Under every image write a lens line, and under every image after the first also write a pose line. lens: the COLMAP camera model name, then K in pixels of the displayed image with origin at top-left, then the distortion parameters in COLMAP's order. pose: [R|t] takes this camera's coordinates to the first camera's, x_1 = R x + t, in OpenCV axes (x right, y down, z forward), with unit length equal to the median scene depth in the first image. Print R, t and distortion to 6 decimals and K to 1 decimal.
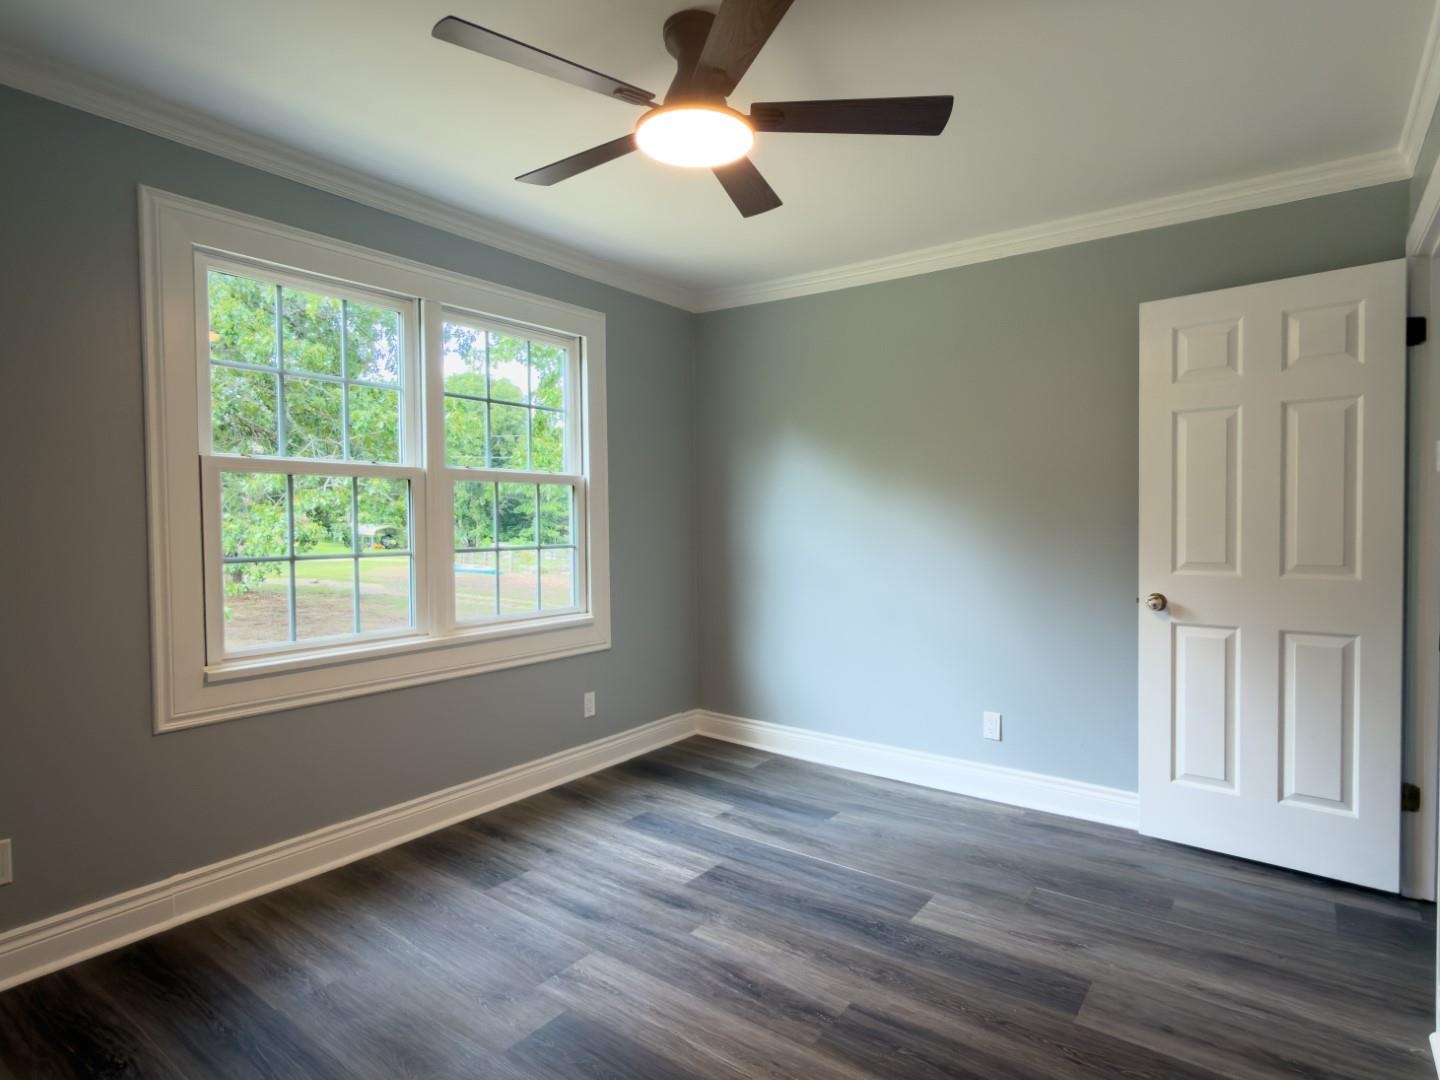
lens RADIAL K [[809.7, 0, 714.9], [0, 809.7, 547.7], [0, 0, 1]] dist [0.005844, -0.000490]
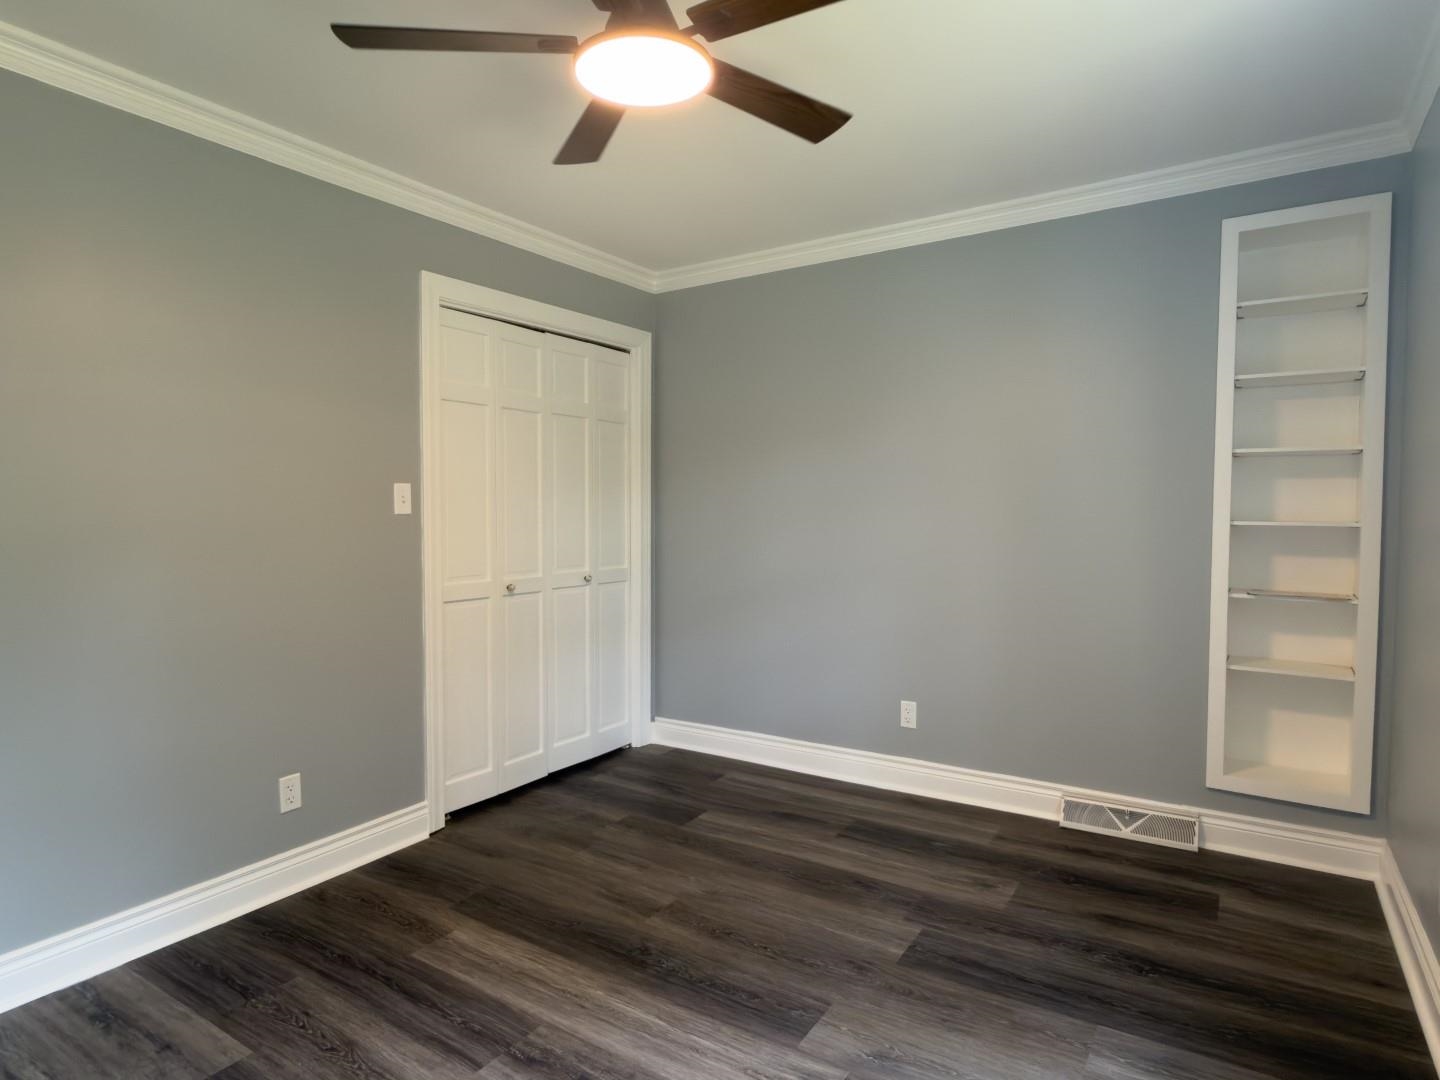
lens RADIAL K [[809.7, 0, 714.7], [0, 809.7, 535.2], [0, 0, 1]] dist [0.005844, -0.000490]
pose [[-0.997817, 0.013483, -0.064645, -0.026566], [0.008901, 0.997462, 0.070649, -0.051750], [0.065434, 0.069920, -0.995404, 1.298902]]
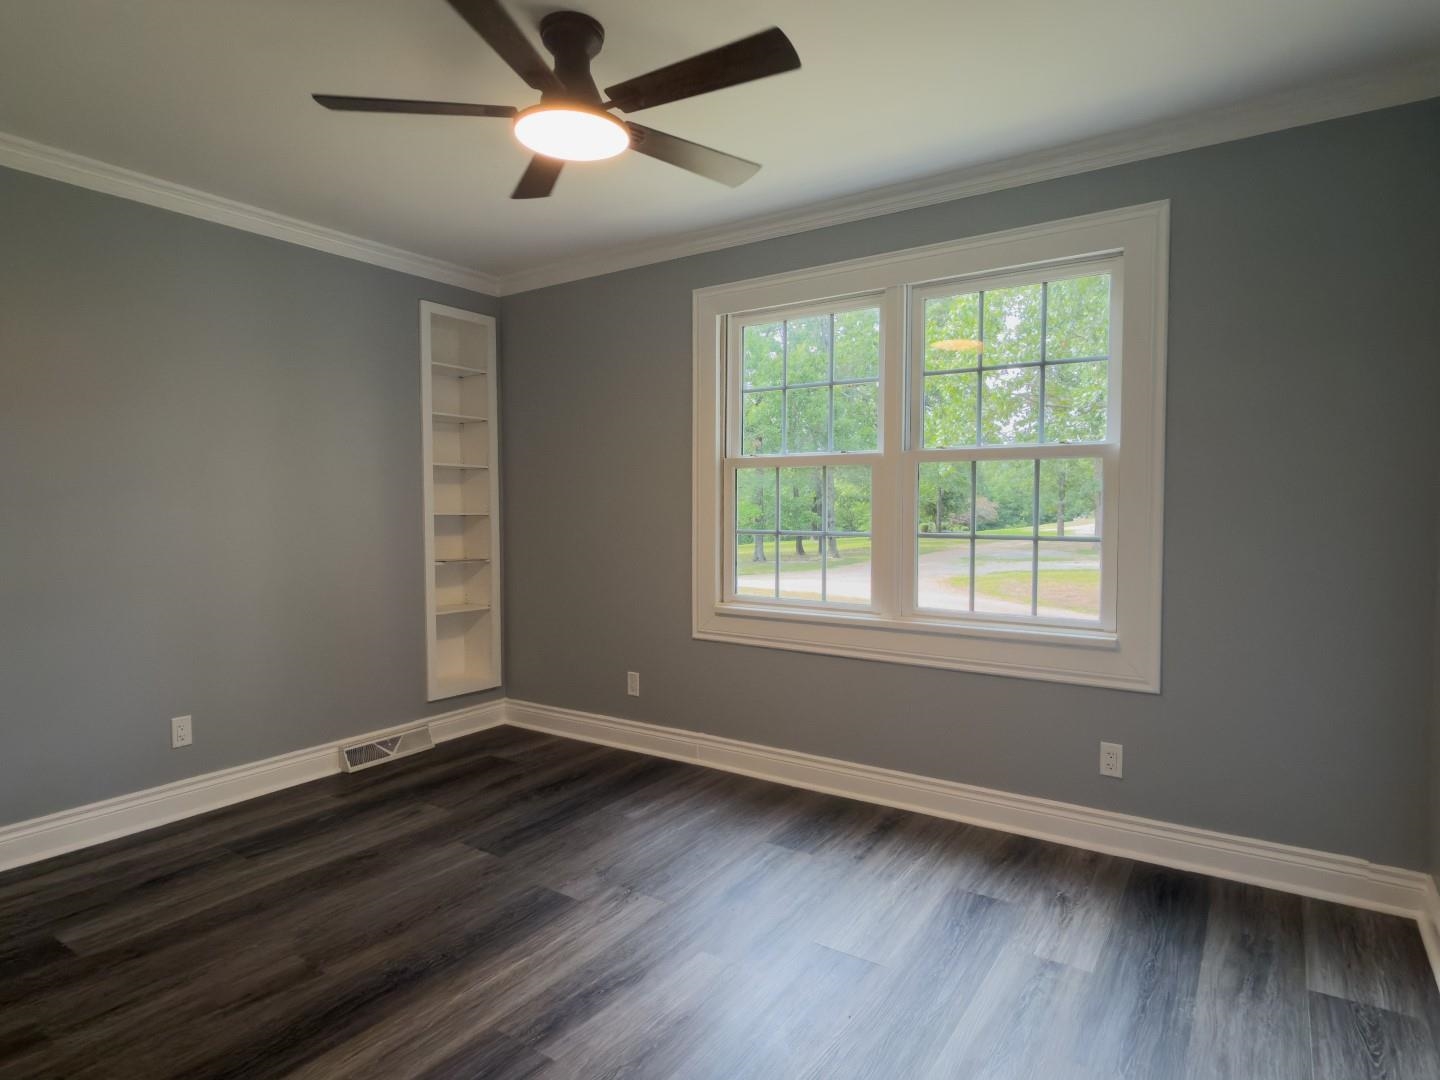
lens RADIAL K [[809.7, 0, 694.5], [0, 809.7, 545.0], [0, 0, 1]] dist [0.005844, -0.000490]
pose [[0.023858, 0.054902, -0.998207, 0.711506], [-0.035258, 0.997916, 0.054043, -0.030529], [0.999093, 0.033905, 0.025744, 0.779723]]
